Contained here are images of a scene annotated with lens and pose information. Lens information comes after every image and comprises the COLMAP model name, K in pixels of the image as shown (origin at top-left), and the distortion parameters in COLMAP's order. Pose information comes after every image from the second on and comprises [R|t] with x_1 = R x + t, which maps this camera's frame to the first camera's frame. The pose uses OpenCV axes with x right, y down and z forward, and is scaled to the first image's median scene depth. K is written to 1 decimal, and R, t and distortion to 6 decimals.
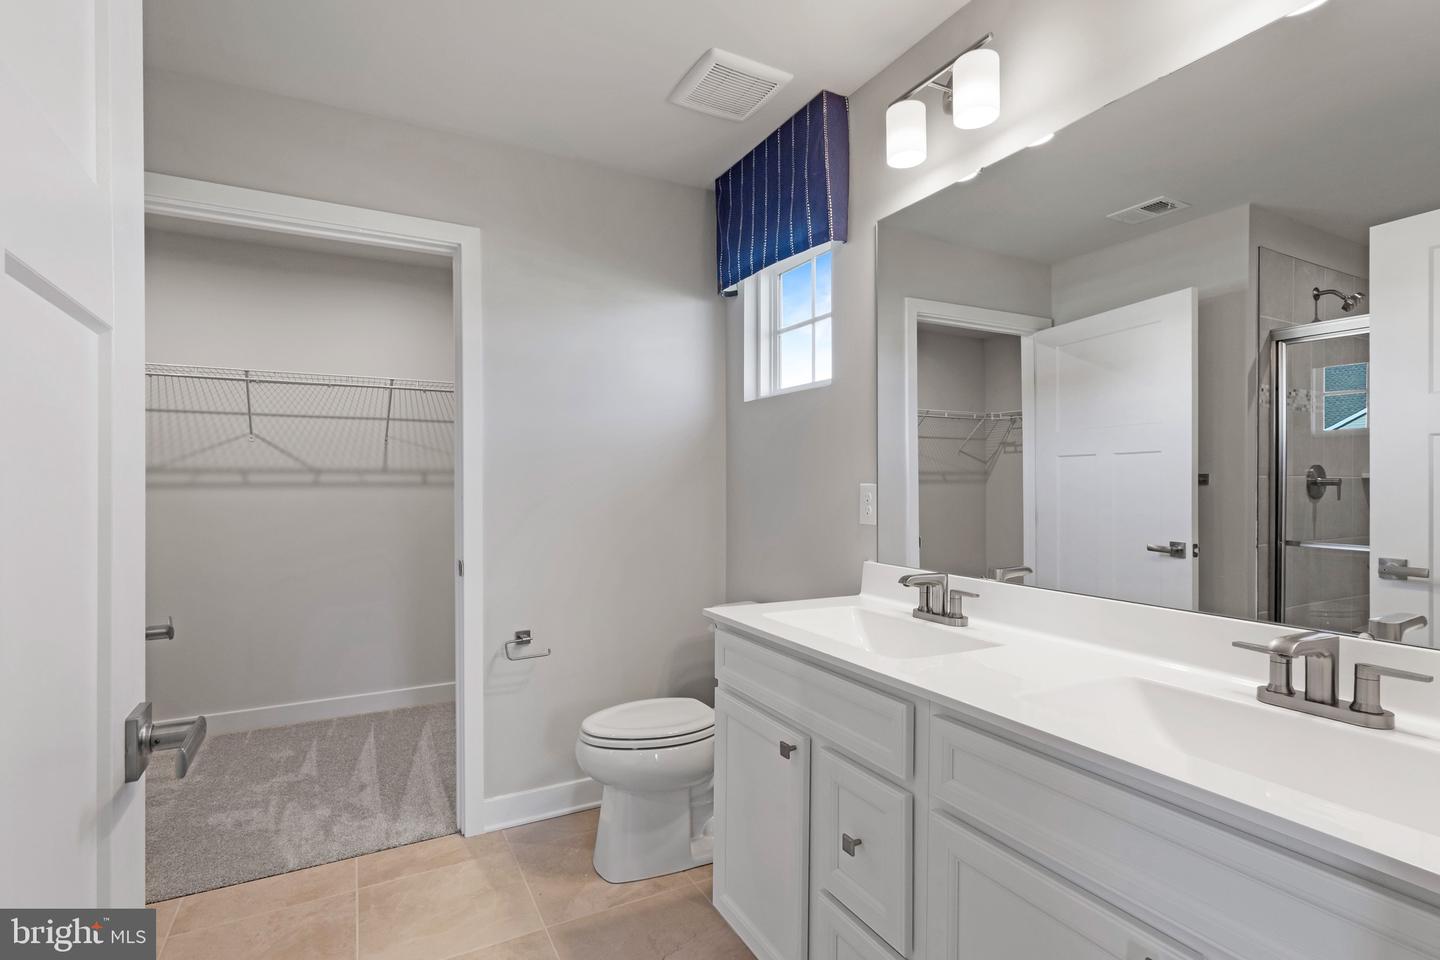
lens RADIAL K [[681.3, 0, 716.8], [0, 681.3, 481.8], [0, 0, 1]] dist [-0.000088, -0.000077]
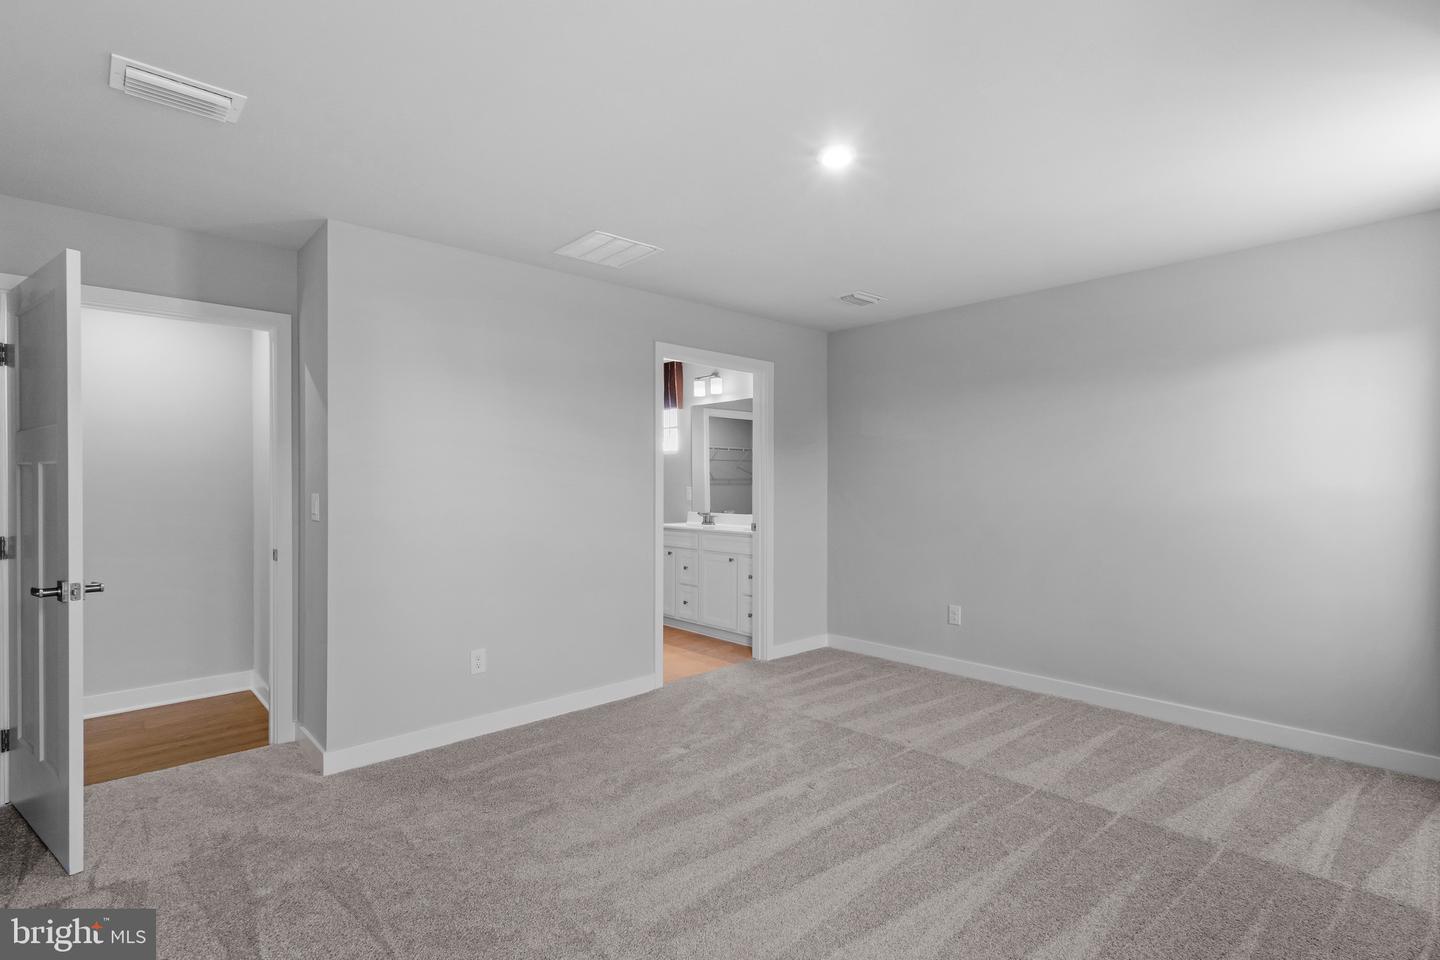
lens RADIAL K [[681.3, 0, 716.8], [0, 681.3, 481.8], [0, 0, 1]] dist [-0.000088, -0.000077]
pose [[0.964689, -0.003812, 0.263366, -0.488502], [0.003970, 0.999992, -0.000064, -0.022377], [-0.263363, 0.001107, 0.964696, -2.093275]]
